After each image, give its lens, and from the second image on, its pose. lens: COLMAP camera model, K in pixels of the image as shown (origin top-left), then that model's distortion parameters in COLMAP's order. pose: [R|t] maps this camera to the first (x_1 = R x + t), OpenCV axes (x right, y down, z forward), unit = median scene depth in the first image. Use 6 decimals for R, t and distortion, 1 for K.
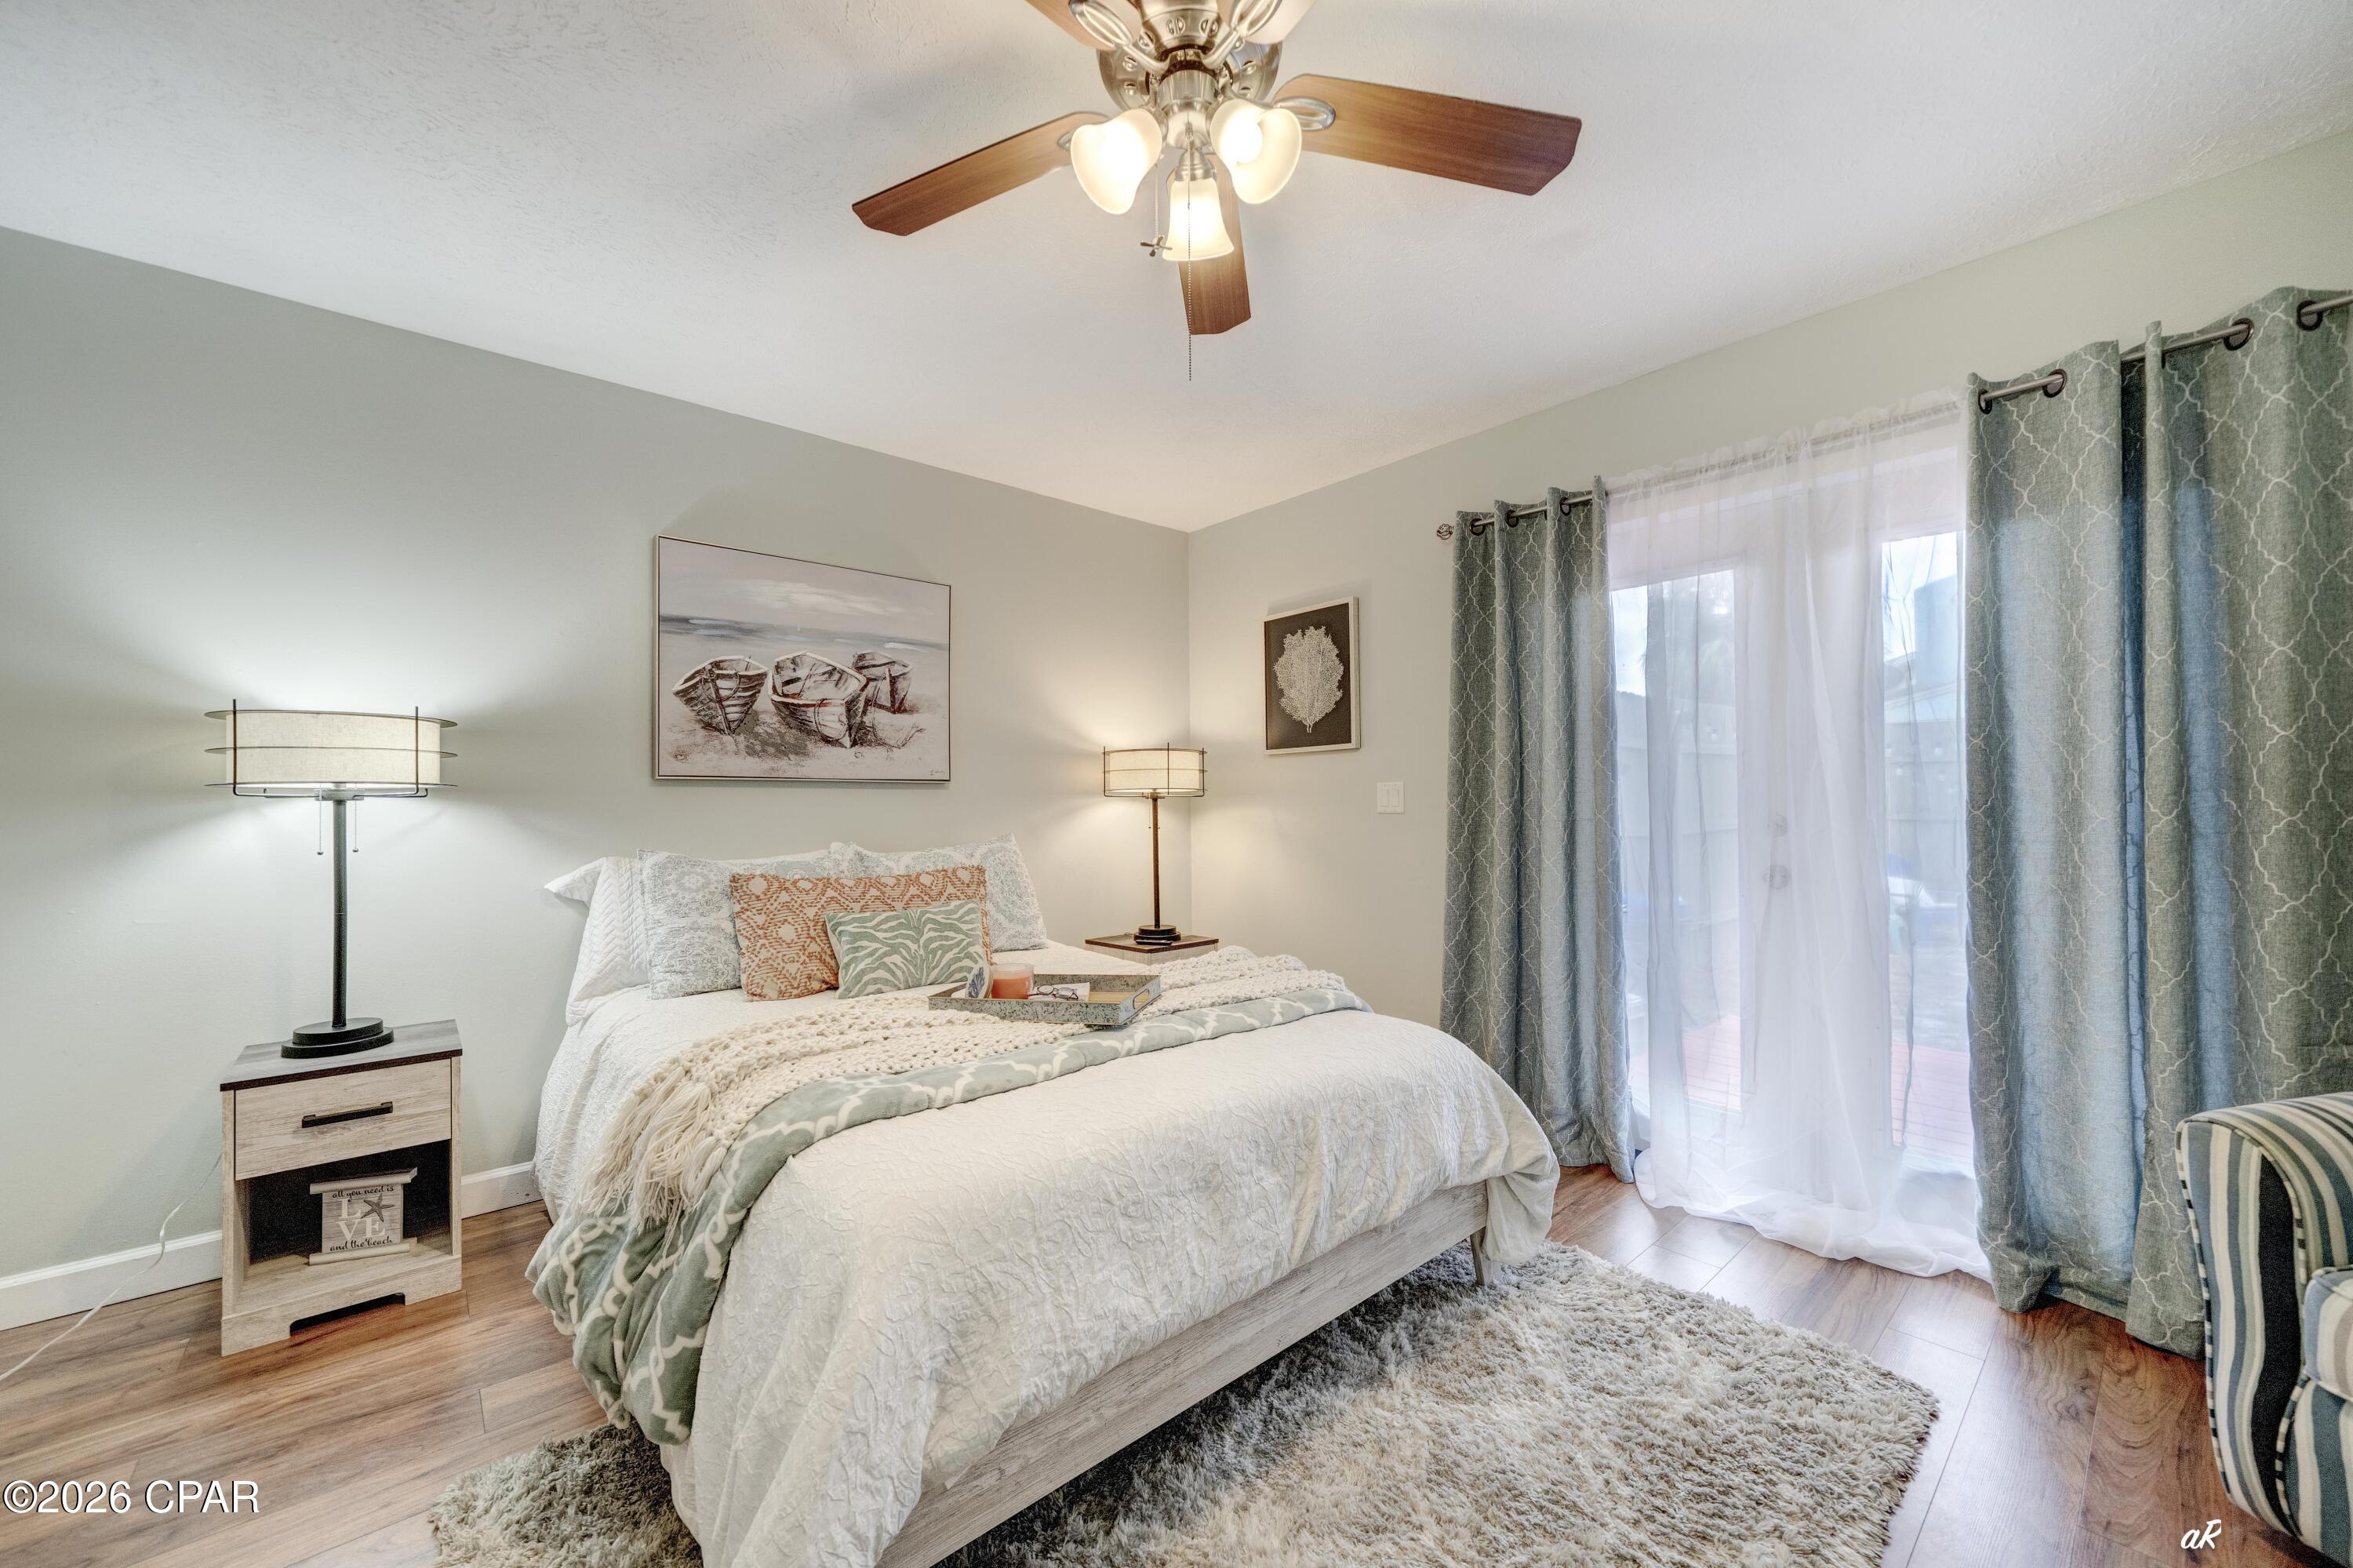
lens RADIAL K [[876.8, 0, 1172.8], [0, 876.8, 791.6], [0, 0, 1]] dist [-0.003850, 0.000245]
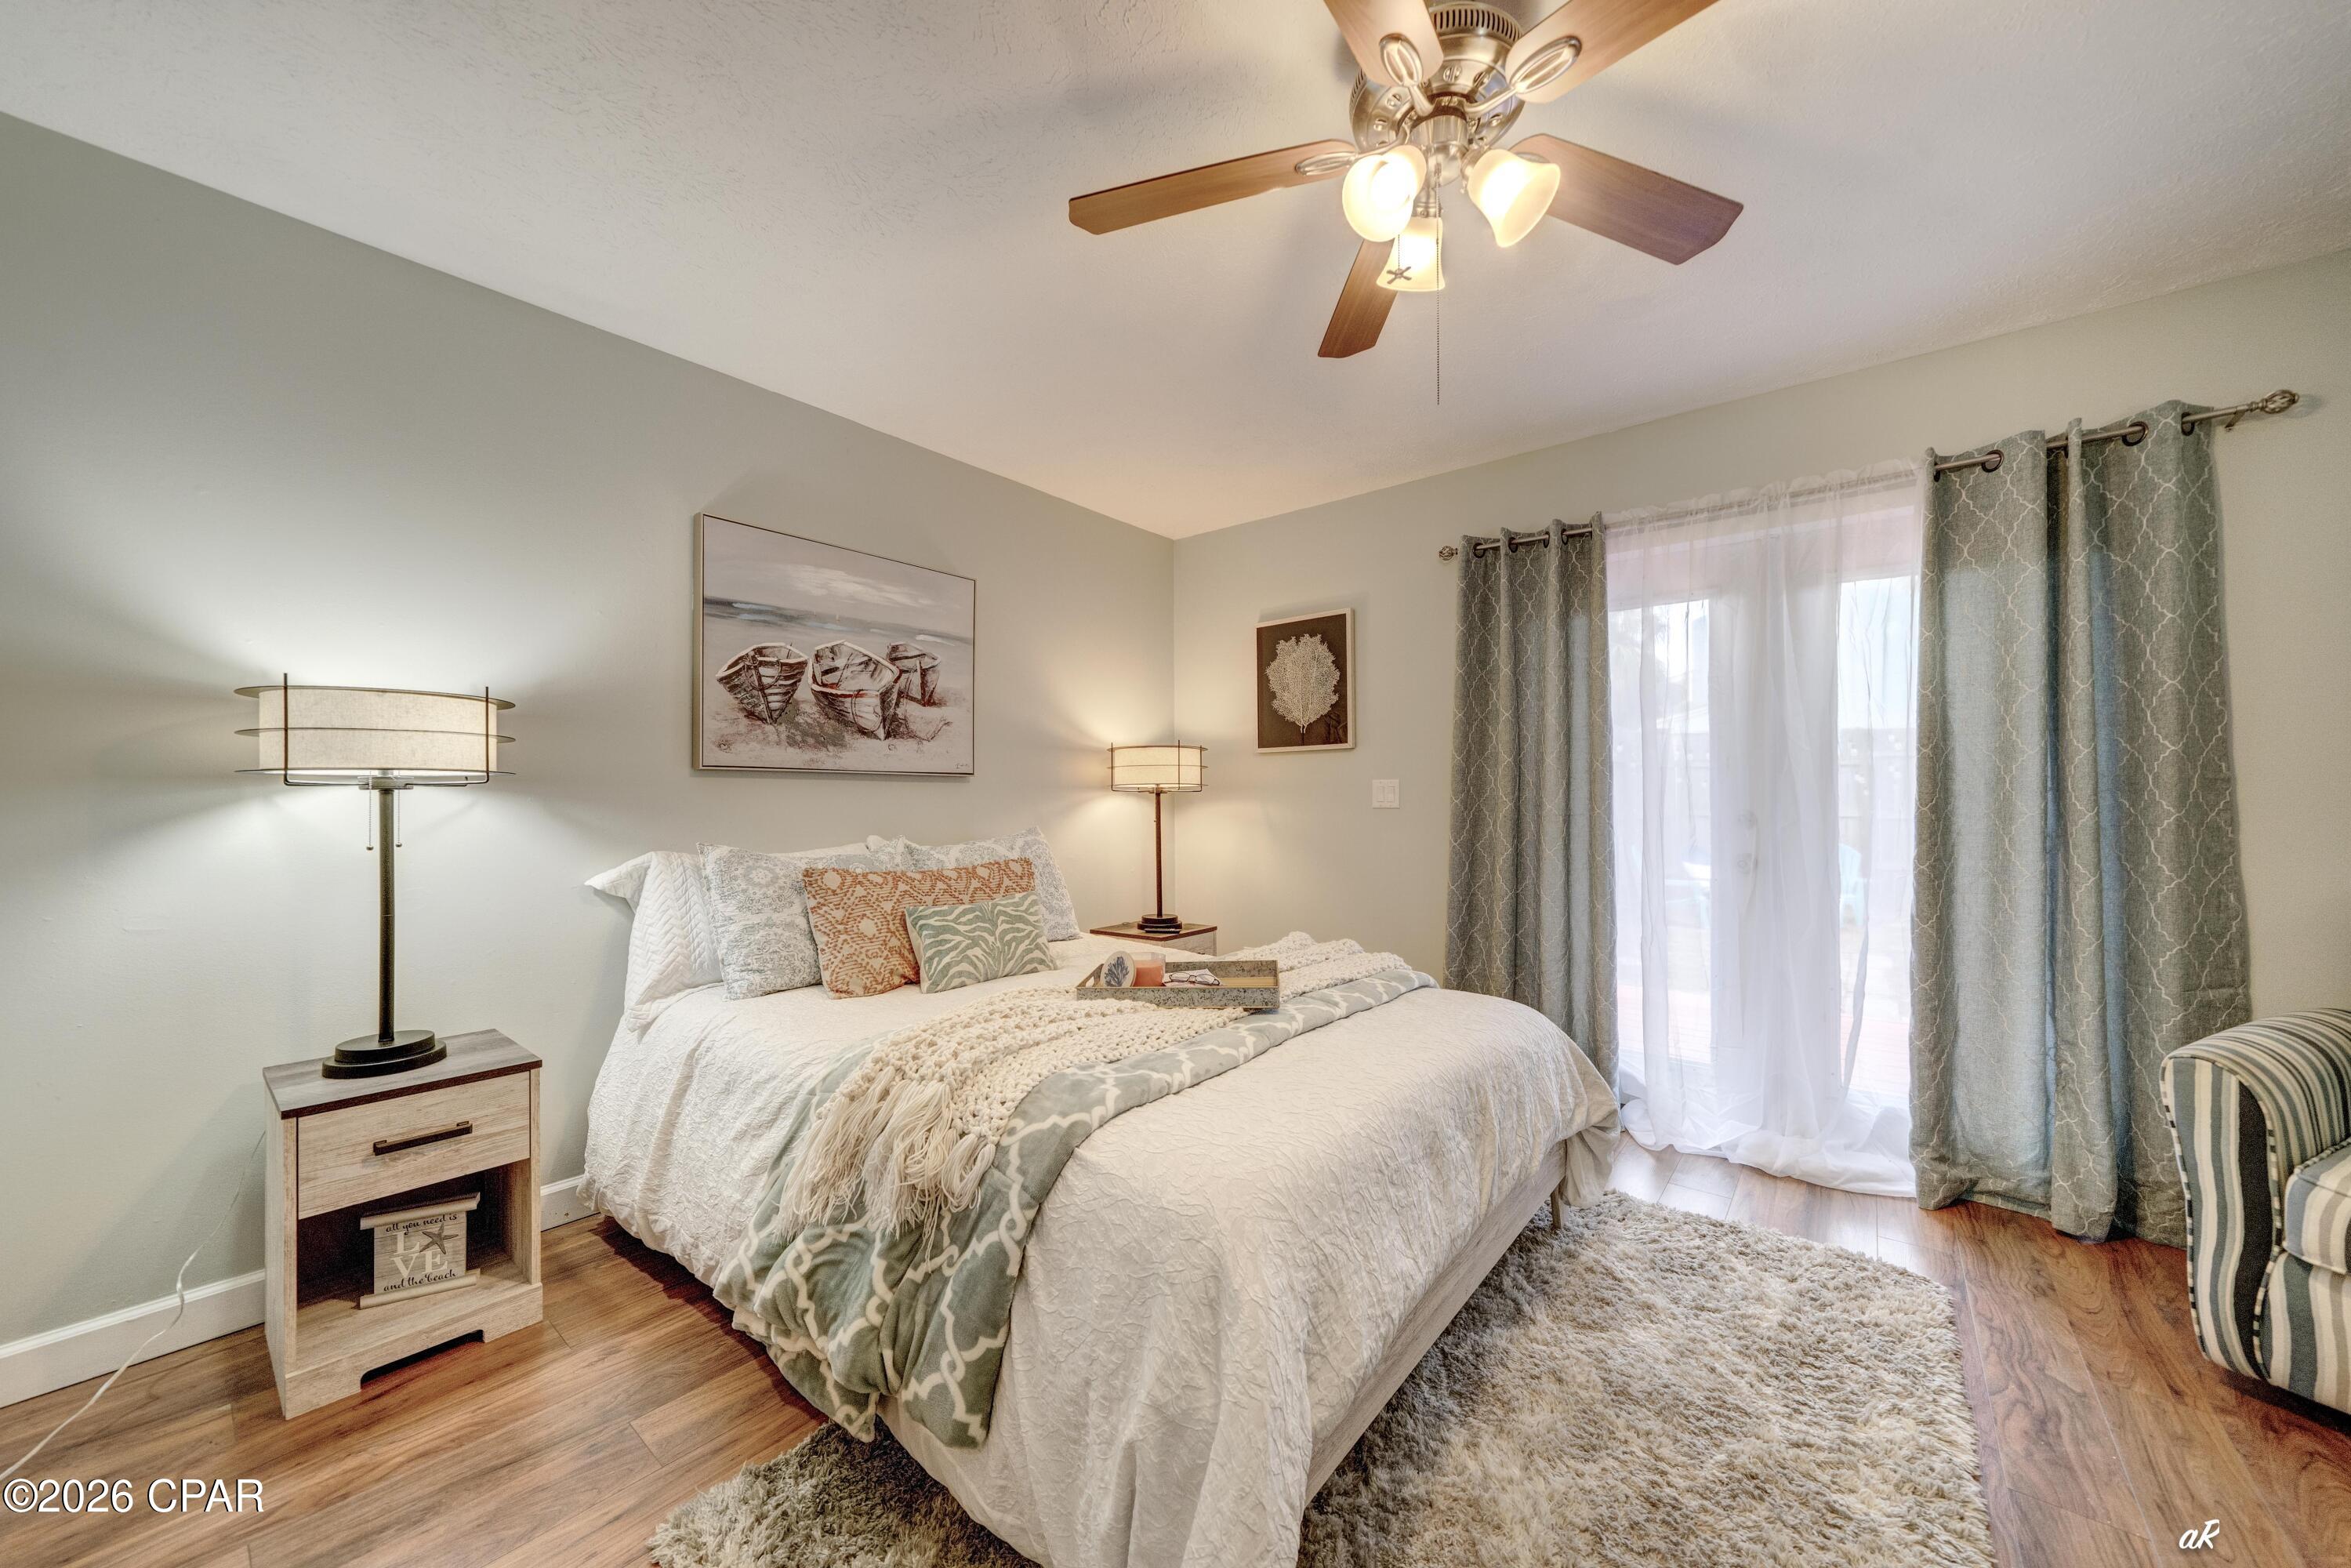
lens RADIAL K [[836.0, 0, 1172.0], [0, 836.0, 790.9], [0, 0, 1]] dist [-0.004115, -0.000036]
pose [[0.986561, 0.007007, 0.163240, -0.272477], [-0.007724, 0.999963, 0.003756, 0.002075], [-0.163208, -0.004966, 0.986579, 0.023691]]
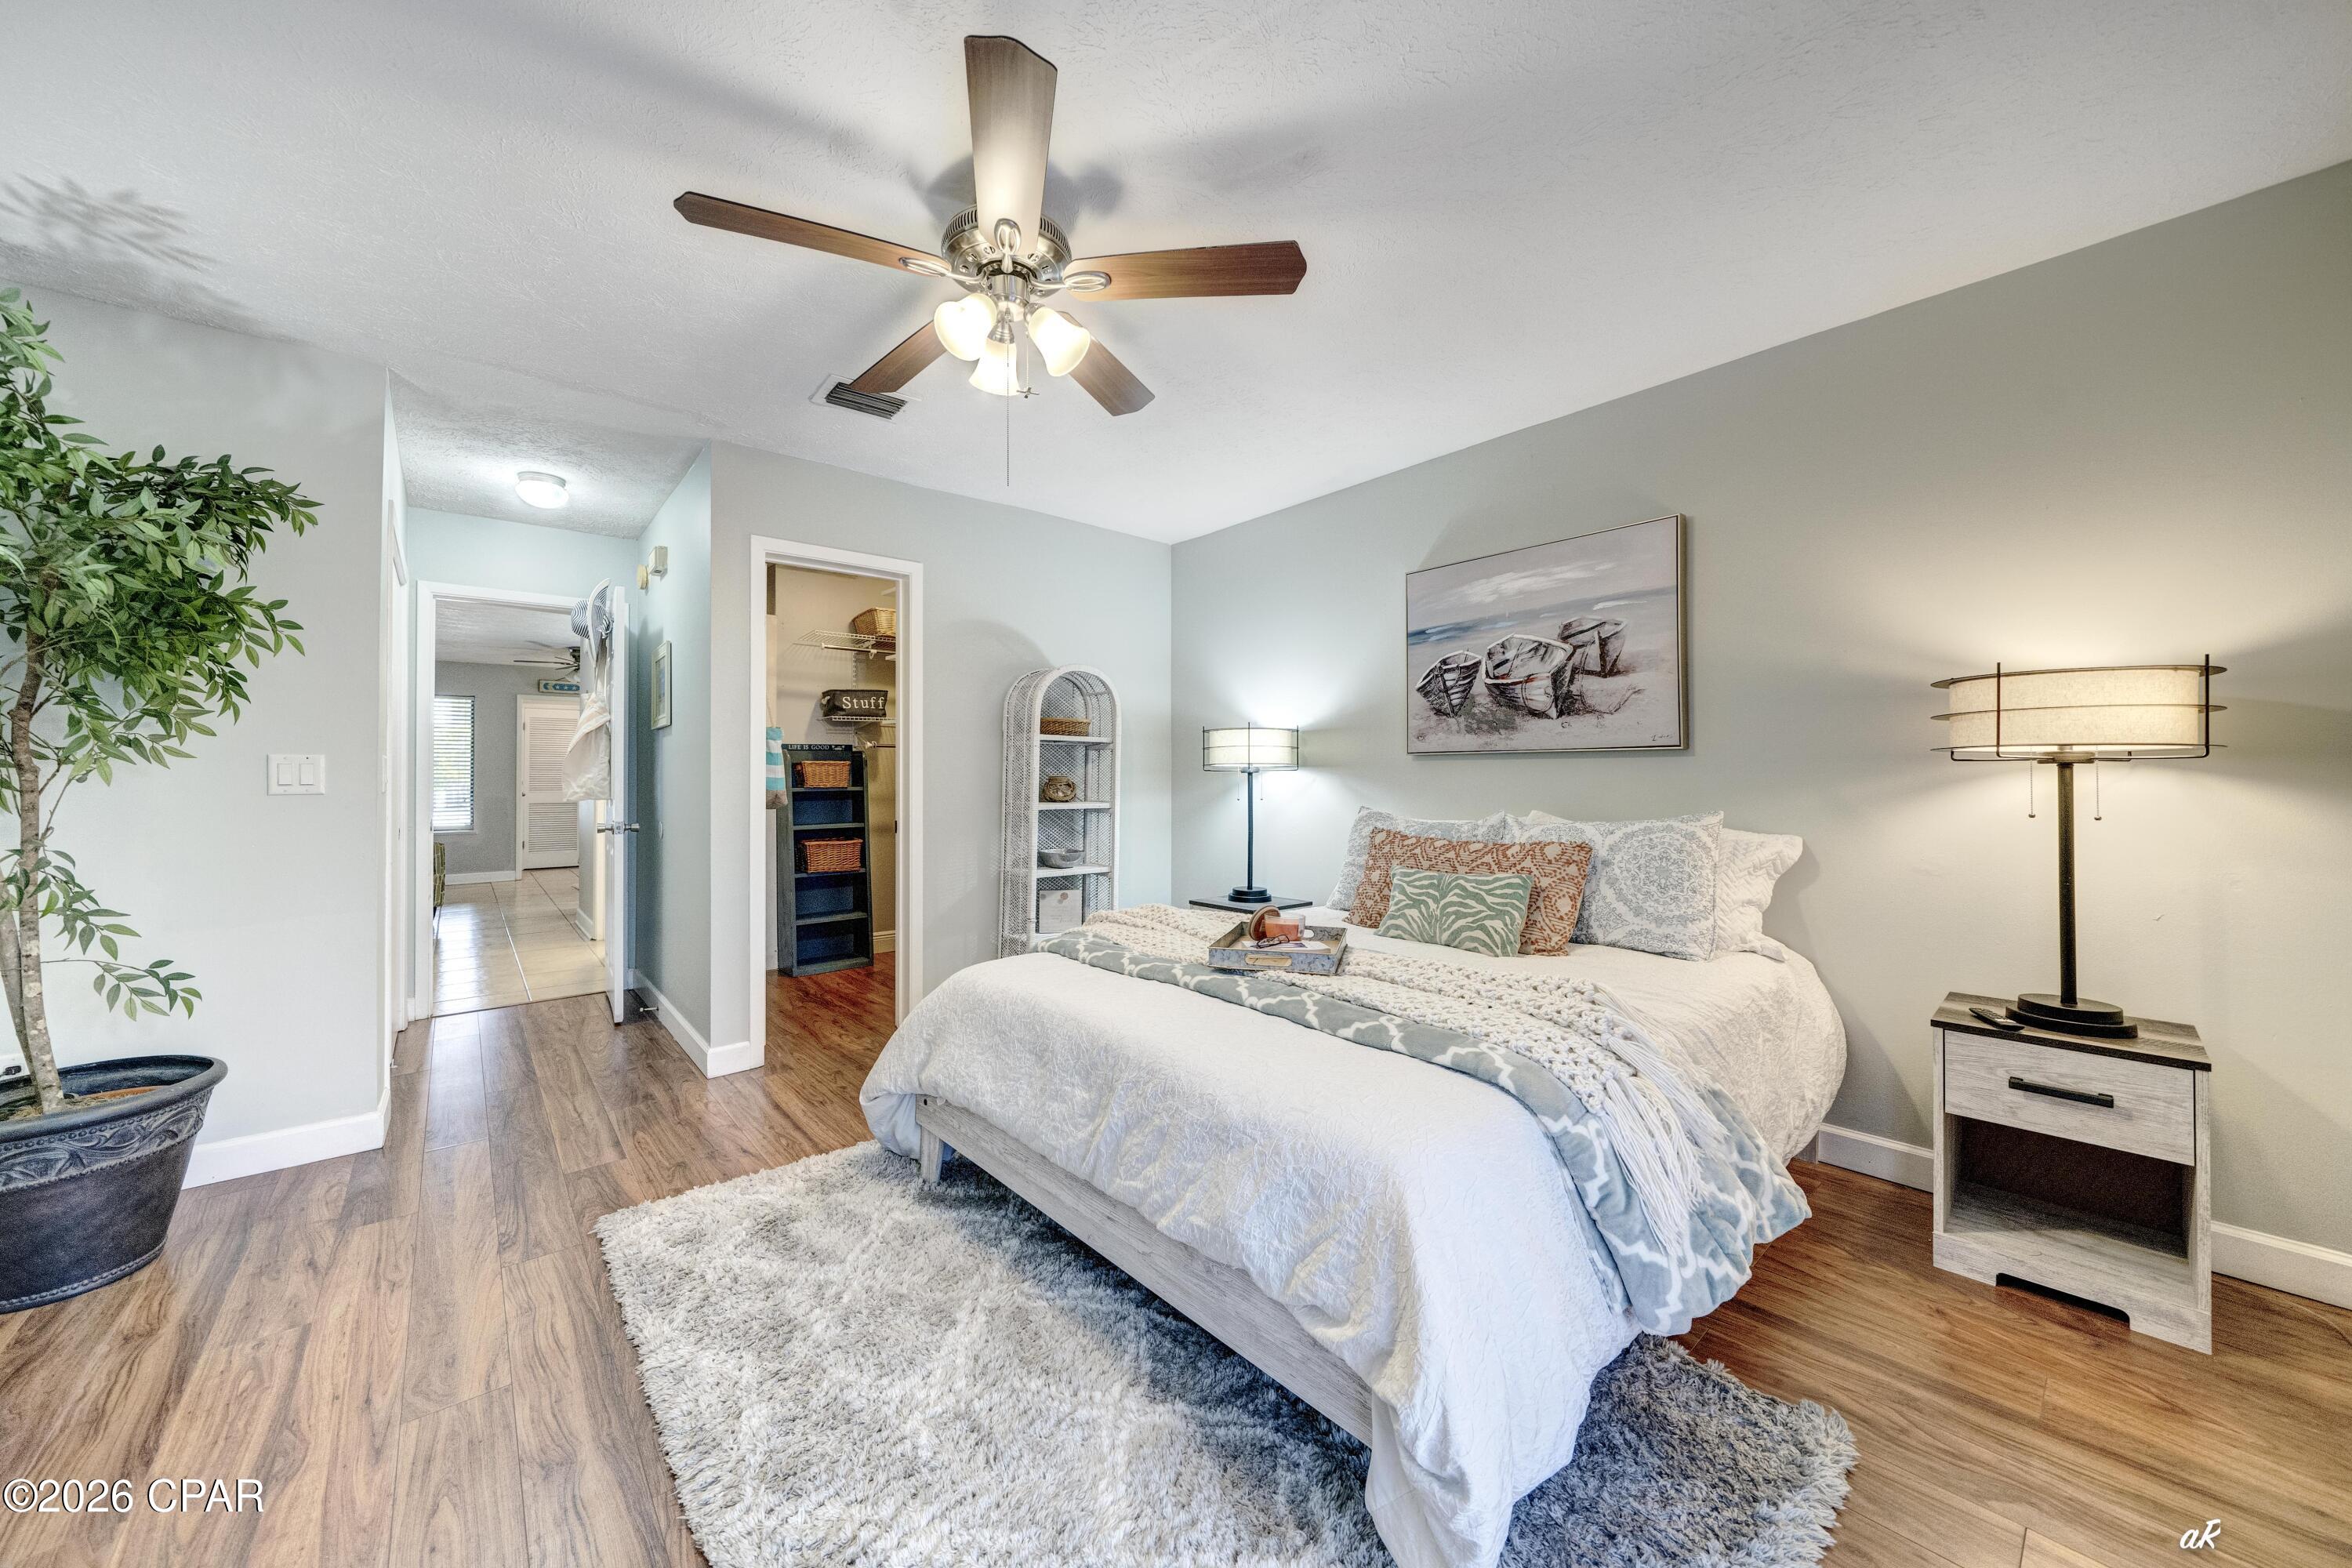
lens RADIAL K [[833.2, 0, 1141.3], [0, 833.2, 765.0], [0, 0, 1]] dist [0.000391, 0.000103]
pose [[-0.017249, -0.011369, -0.999787, 0.814245], [0.016137, 0.999802, -0.011648, 0.009667], [0.999721, -0.016335, -0.017063, 0.724032]]
